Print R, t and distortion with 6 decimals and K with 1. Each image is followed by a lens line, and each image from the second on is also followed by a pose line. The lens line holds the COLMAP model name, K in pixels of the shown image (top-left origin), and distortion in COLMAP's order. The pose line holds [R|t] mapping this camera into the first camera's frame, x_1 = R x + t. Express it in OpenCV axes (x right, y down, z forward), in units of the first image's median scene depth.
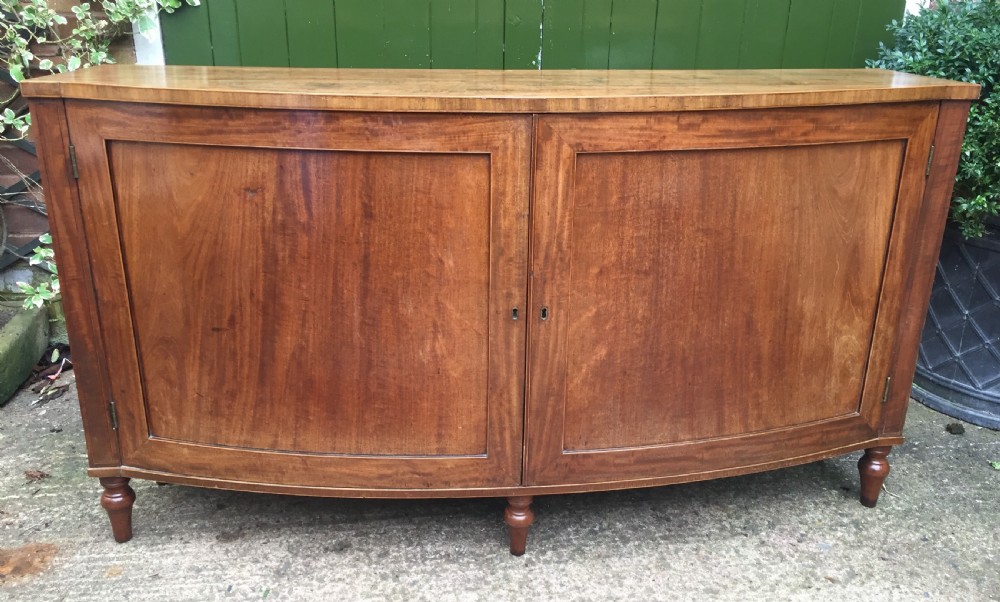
lens RADIAL K [[859.2, 0, 503.6], [0, 859.2, 304.1], [0, 0, 1]] dist [0.079199, -0.106037]
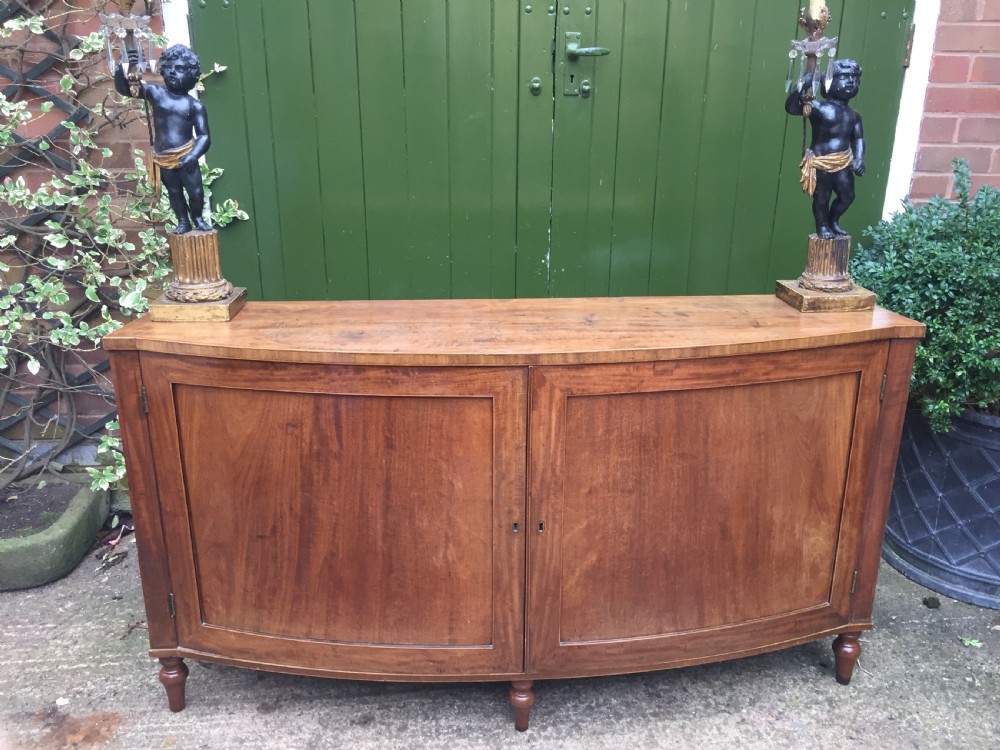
lens RADIAL K [[856.7, 0, 500.3], [0, 856.7, 370.3], [0, 0, 1]] dist [0.072699, -0.095729]
pose [[0.999203, -0.000027, -0.039921, 0.036837], [-0.001325, 0.999426, -0.033852, -0.153120], [0.039899, 0.033878, 0.998629, -0.153159]]
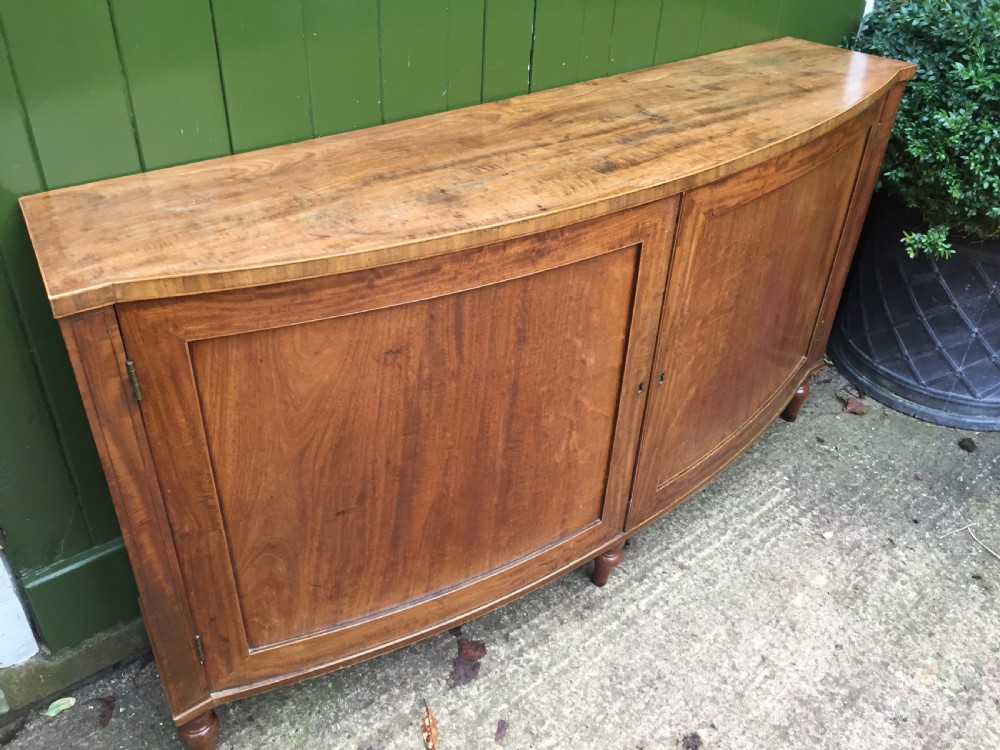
lens RADIAL K [[856.7, 0, 499.7], [0, 856.7, 370.3], [0, 0, 1]] dist [0.072699, -0.095729]
pose [[0.844418, -0.293868, 0.447885, -0.517080], [0.171204, 0.940294, 0.294172, -0.301138], [-0.507591, -0.171724, 0.844312, 0.262939]]
